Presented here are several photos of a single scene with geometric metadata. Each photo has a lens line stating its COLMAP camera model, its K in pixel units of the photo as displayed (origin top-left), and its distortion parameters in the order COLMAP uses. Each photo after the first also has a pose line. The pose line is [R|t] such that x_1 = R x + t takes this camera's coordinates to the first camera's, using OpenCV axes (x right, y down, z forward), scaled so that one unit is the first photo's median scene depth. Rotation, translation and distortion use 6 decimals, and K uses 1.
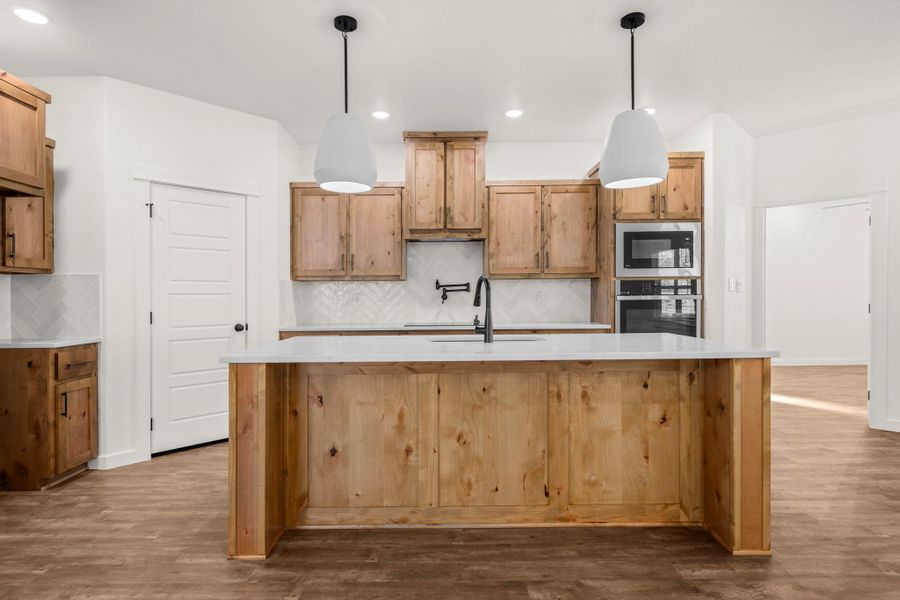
lens RADIAL K [[494.0, 0, 450.3], [0, 494.0, 302.0], [0, 0, 1]] dist [-0.001836, -0.000914]
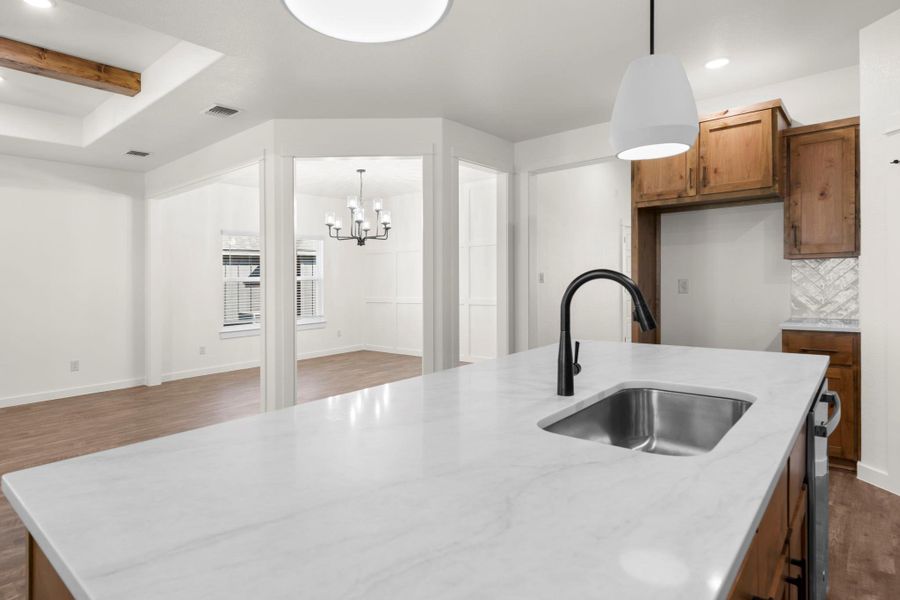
lens RADIAL K [[503.0, 0, 435.0], [0, 503.0, 277.1], [0, 0, 1]] dist [0.000963, -0.000639]
pose [[-0.659738, 0.023681, -0.751123, 0.361534], [0.025581, 0.999632, 0.009046, -0.034901], [0.751060, -0.013246, -0.660101, 0.779799]]
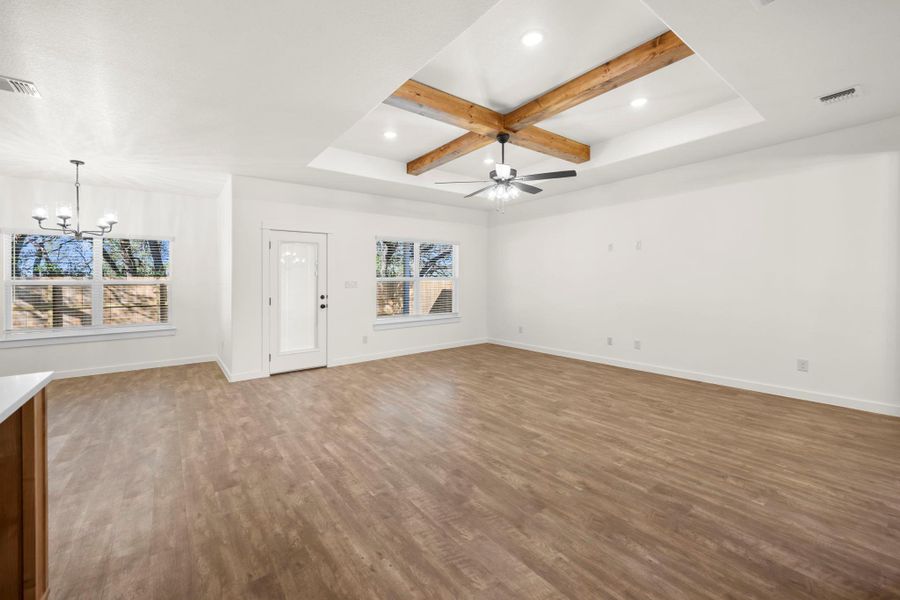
lens RADIAL K [[370.4, 0, 437.3], [0, 370.4, 276.4], [0, 0, 1]] dist [0.002351, 0.000248]
pose [[-0.590010, 0.029015, 0.806875, -0.186480], [0.023812, 0.999545, -0.018531, -0.028041], [-0.807045, 0.008280, -0.590432, 0.405300]]
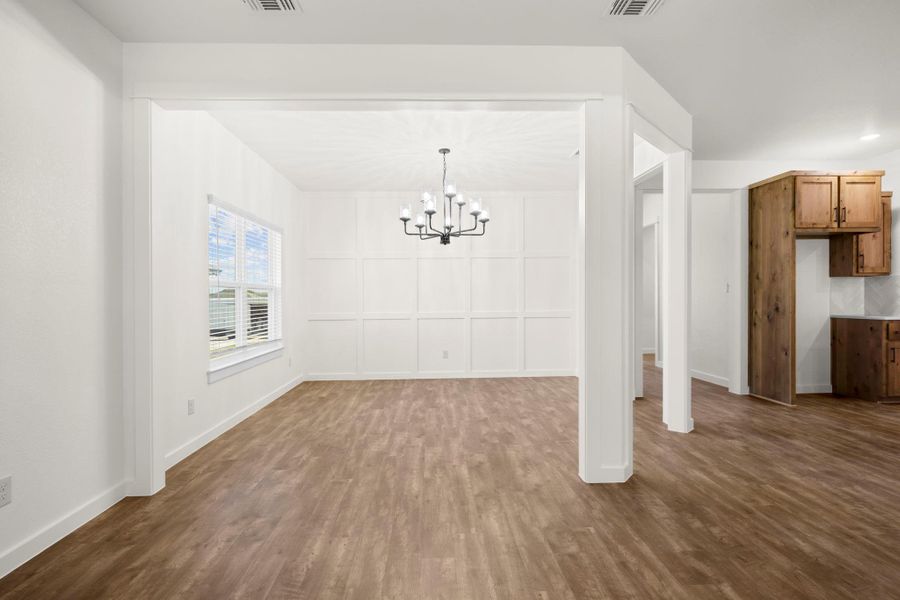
lens RADIAL K [[441.2, 0, 450.0], [0, 441.2, 300.0], [0, 0, 1]] dist [0.001667, 0.000405]
pose [[0.037500, 0.013699, -0.999203, 0.436117], [0.005338, 0.999889, 0.013908, -0.003229], [0.999282, -0.005855, 0.037422, -0.365633]]
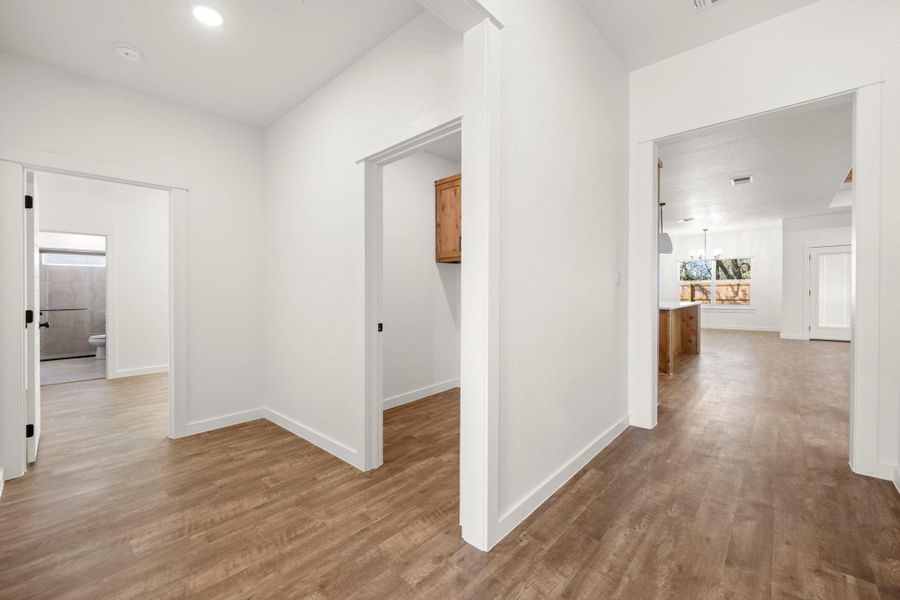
lens RADIAL K [[367.5, 0, 451.4], [0, 367.5, 301.7], [0, 0, 1]] dist [0.000977, 0.000107]
pose [[0.671073, -0.017818, 0.741177, -1.469660], [0.009112, 0.999834, 0.015786, 0.014187], [-0.741335, -0.003840, 0.671124, 0.244212]]
